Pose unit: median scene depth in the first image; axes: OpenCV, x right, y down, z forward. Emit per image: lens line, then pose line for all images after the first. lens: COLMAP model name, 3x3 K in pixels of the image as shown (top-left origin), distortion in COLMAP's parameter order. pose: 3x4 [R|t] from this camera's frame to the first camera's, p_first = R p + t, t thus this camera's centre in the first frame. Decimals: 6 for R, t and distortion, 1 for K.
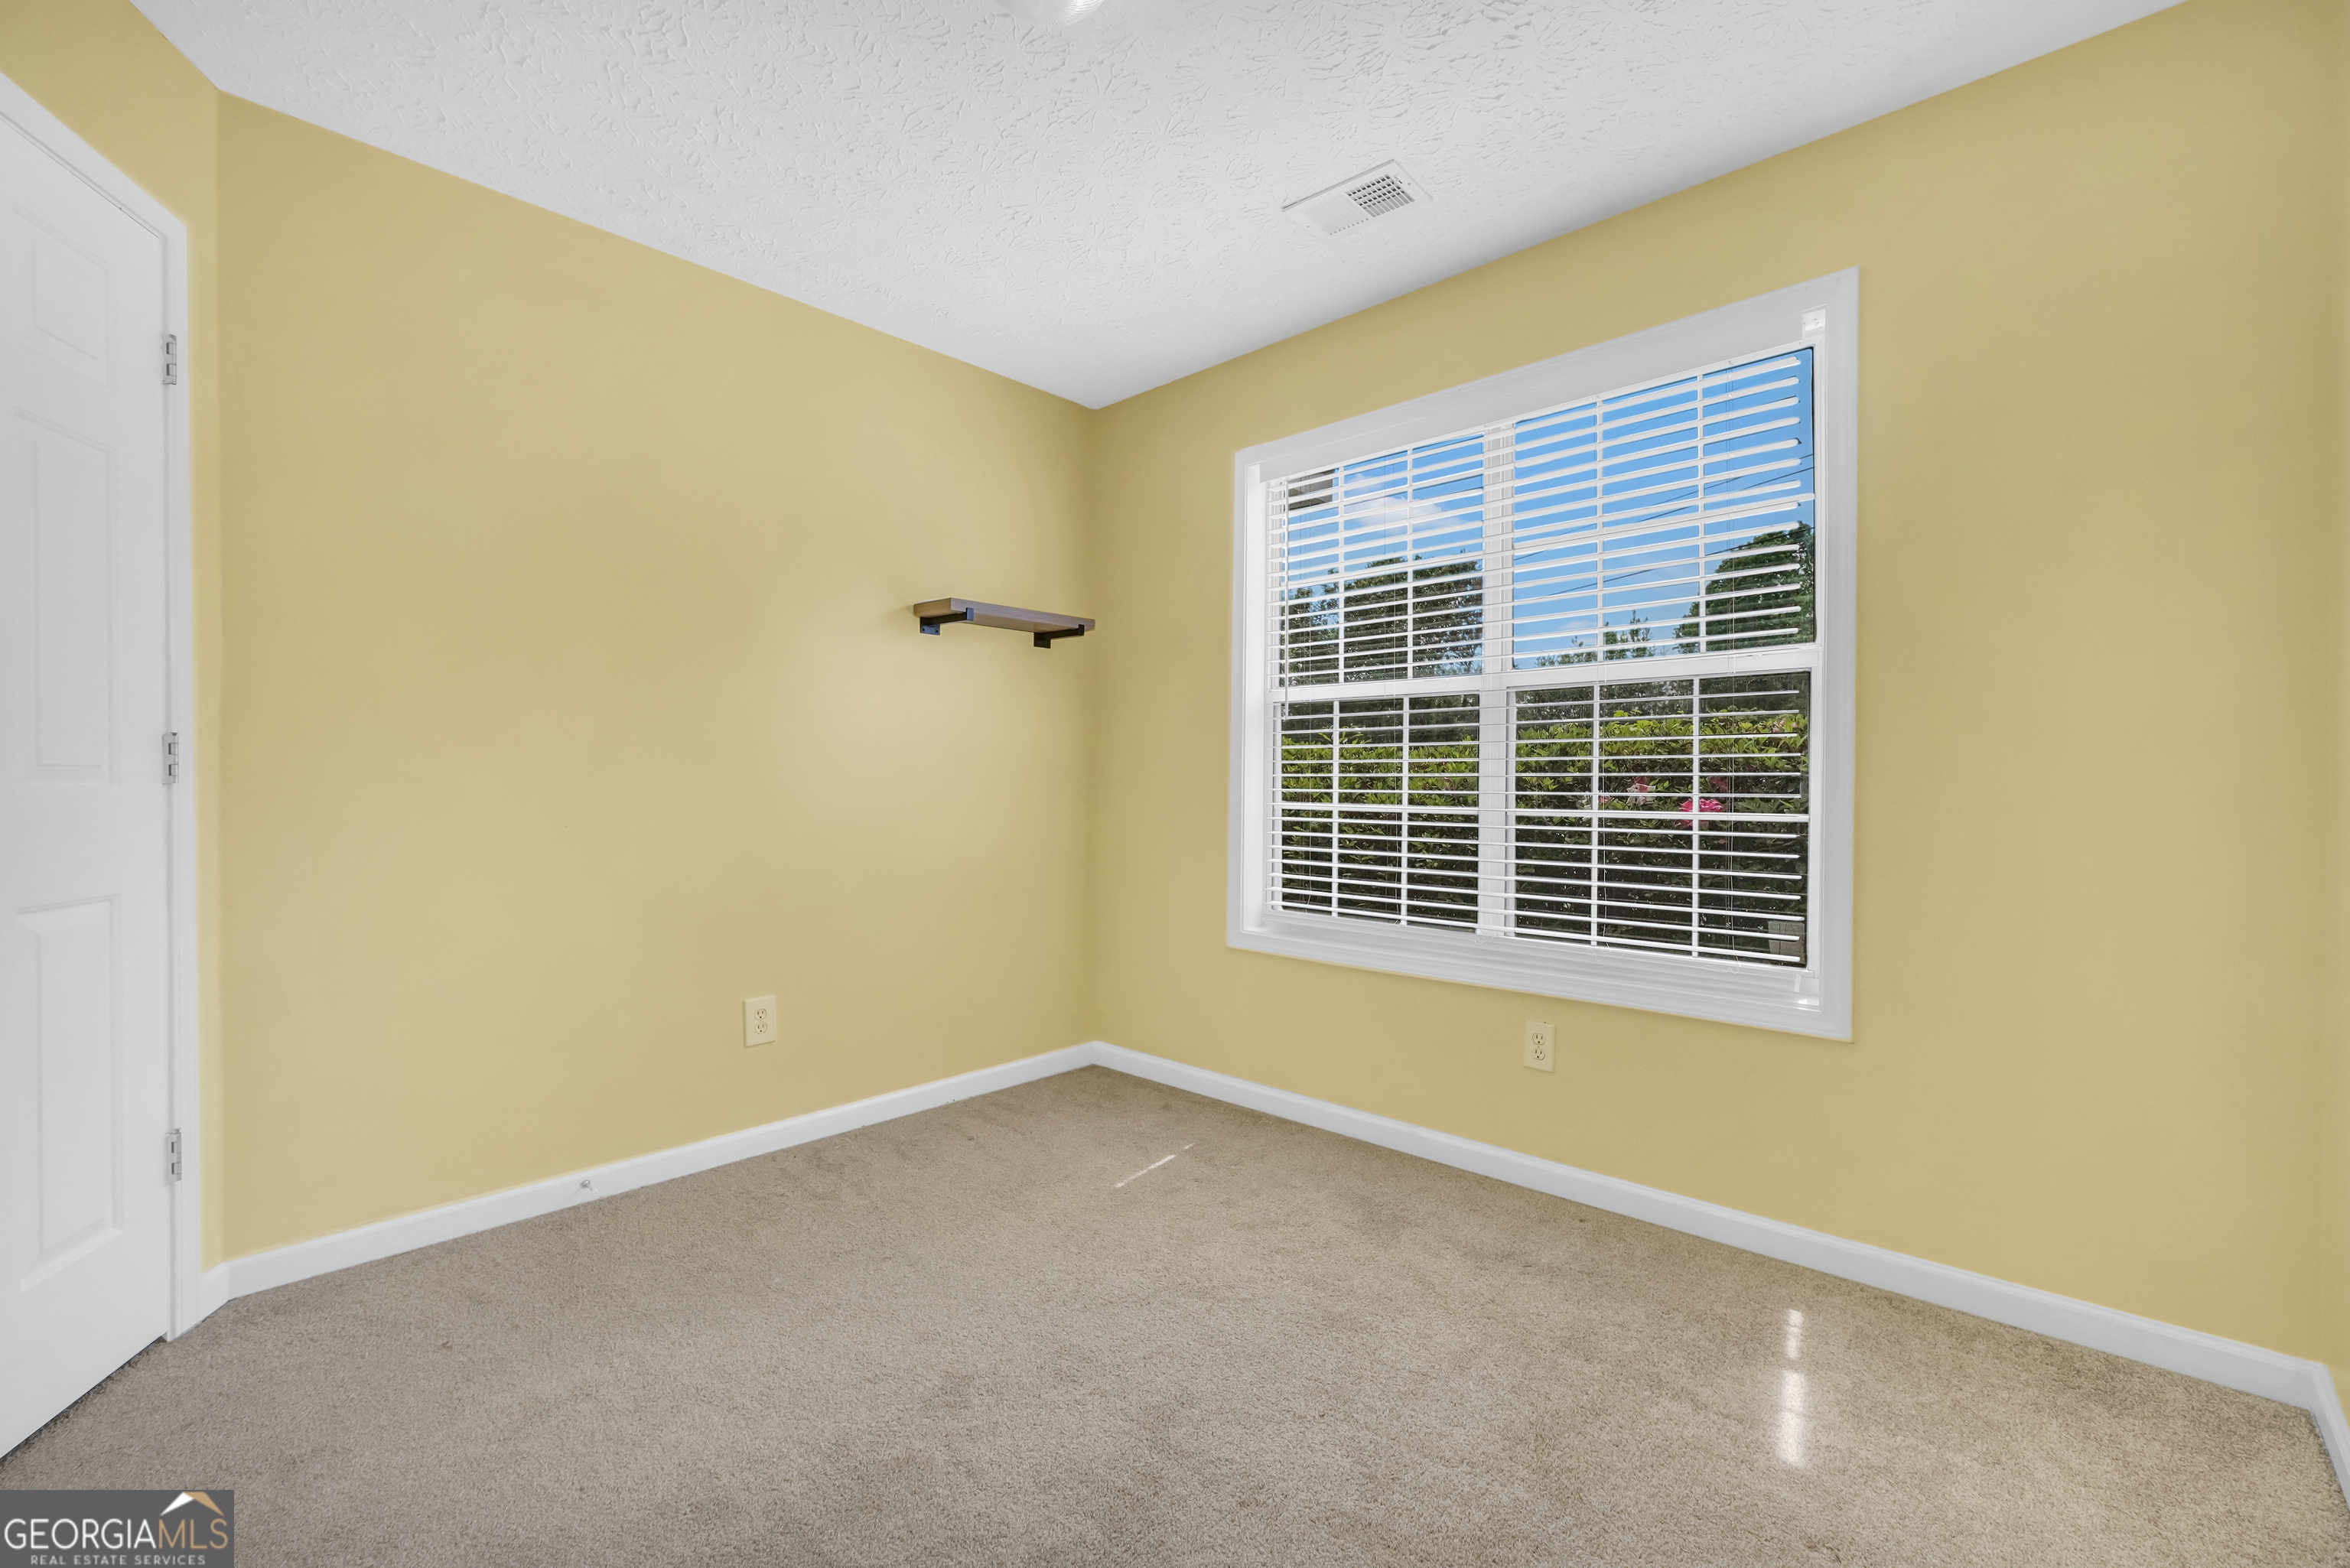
lens RADIAL K [[998.1, 0, 1178.7], [0, 998.1, 780.1], [0, 0, 1]] dist [-0.020326, 0.006296]
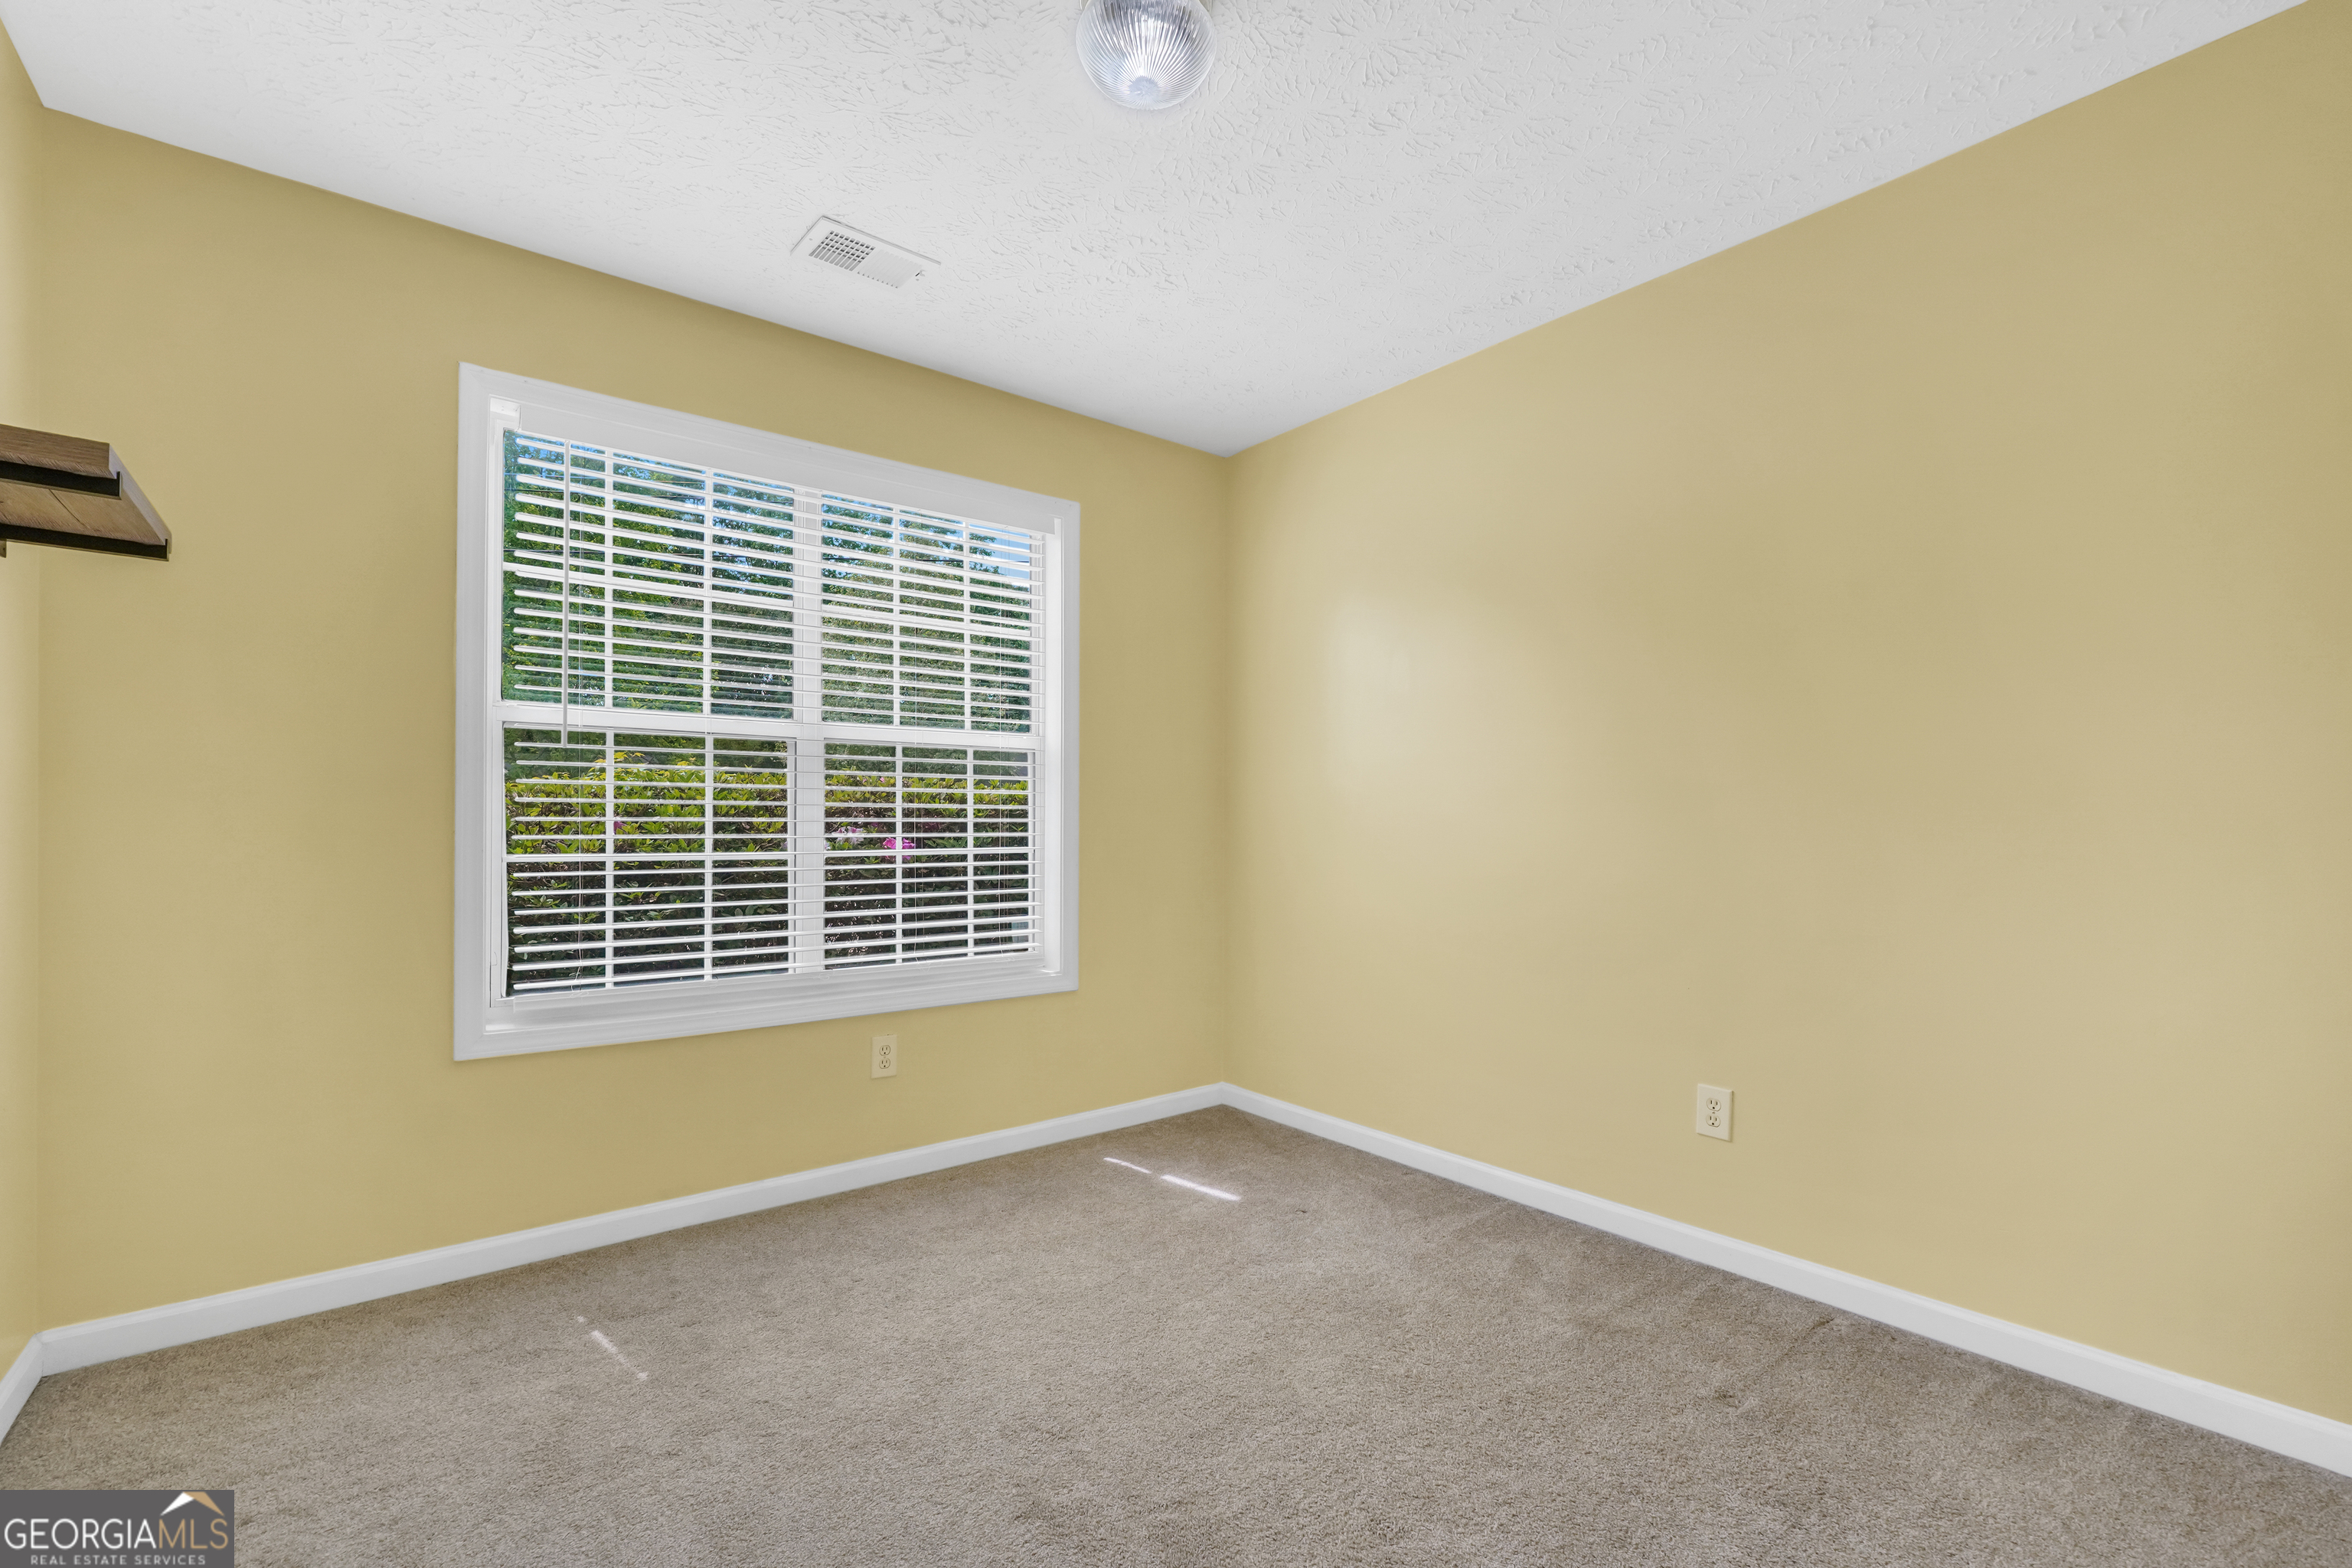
lens RADIAL K [[1006.0, 0, 1172.8], [0, 1006.0, 814.2], [0, 0, 1]] dist [-0.008340, 0.000595]
pose [[0.141304, 0.005890, 0.989949, -0.690952], [-0.003974, 0.999978, -0.005382, -0.007086], [-0.989958, -0.003174, 0.141325, 0.472575]]
